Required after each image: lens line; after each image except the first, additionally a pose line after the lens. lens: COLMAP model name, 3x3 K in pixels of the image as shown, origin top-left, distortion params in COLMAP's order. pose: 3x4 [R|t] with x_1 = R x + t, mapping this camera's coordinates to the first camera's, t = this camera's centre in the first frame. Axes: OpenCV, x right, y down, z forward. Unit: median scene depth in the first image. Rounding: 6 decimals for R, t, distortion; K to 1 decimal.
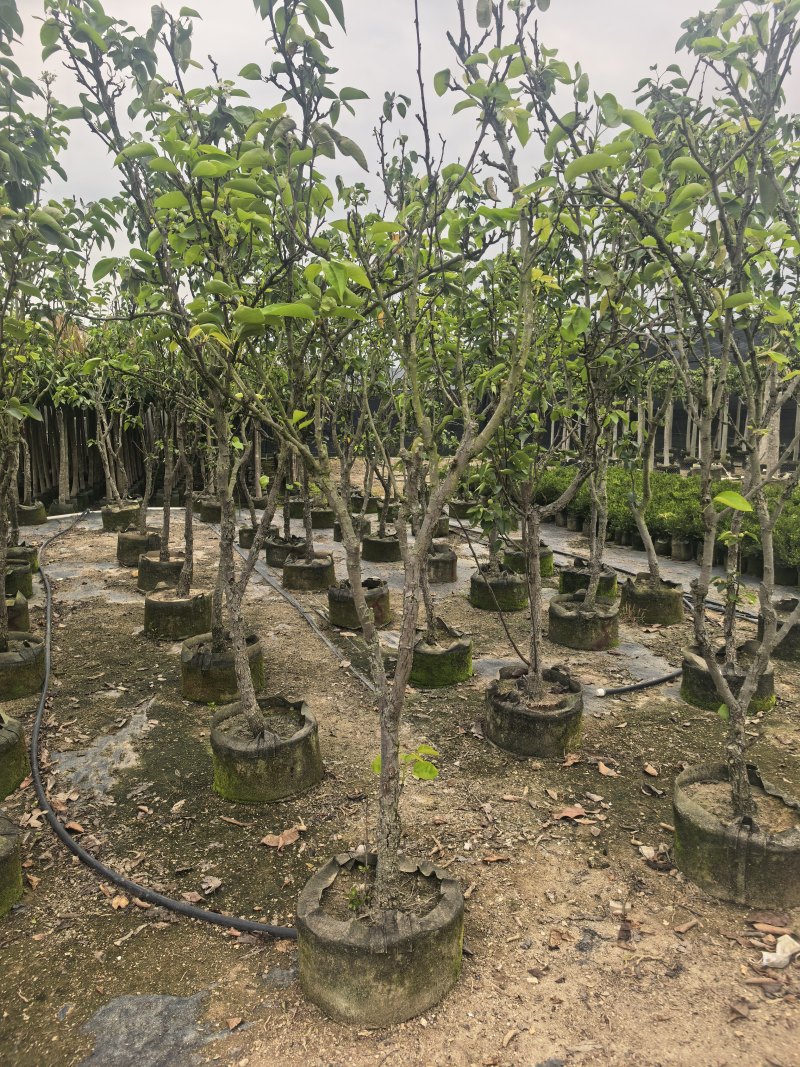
lens RADIAL K [[745.4, 0, 375.3], [0, 745.4, 536.5], [0, 0, 1]] dist [0.041459, -0.052043]
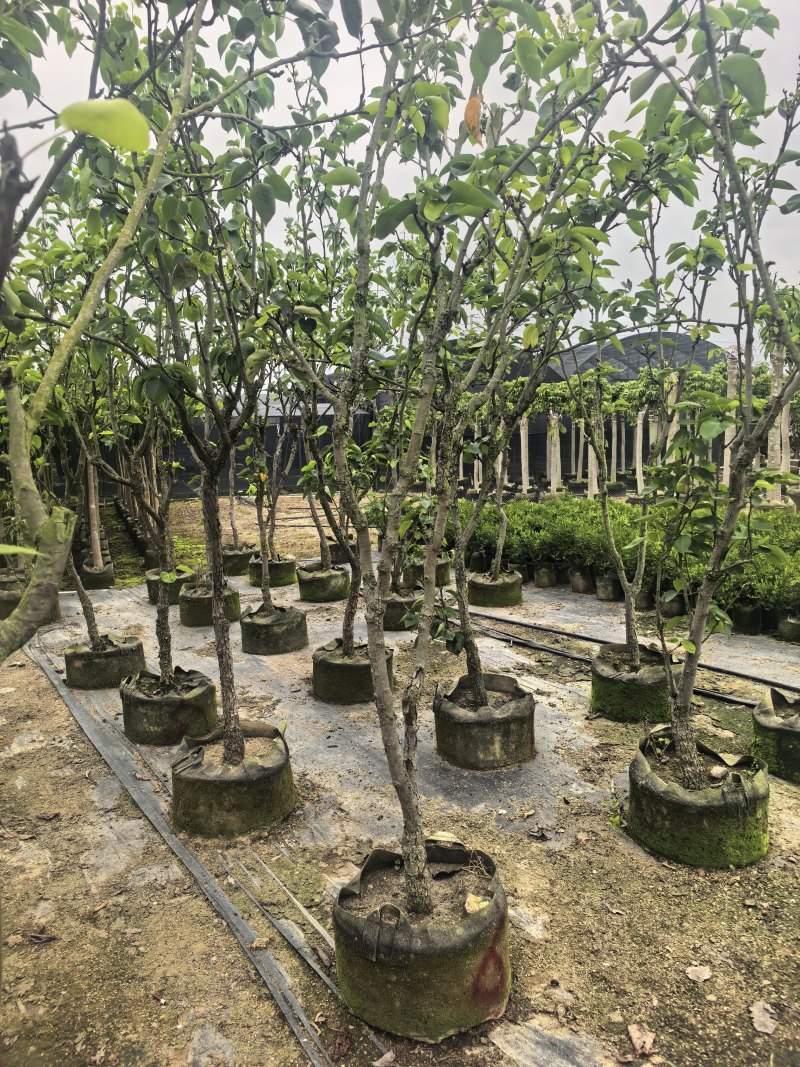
lens RADIAL K [[745.4, 0, 375.3], [0, 745.4, 536.5], [0, 0, 1]] dist [0.041459, -0.052043]
pose [[0.977921, -0.060484, 0.200030, -0.072509], [0.070231, 0.996646, -0.041993, -0.058387], [-0.196819, 0.055114, 0.978889, 0.455588]]
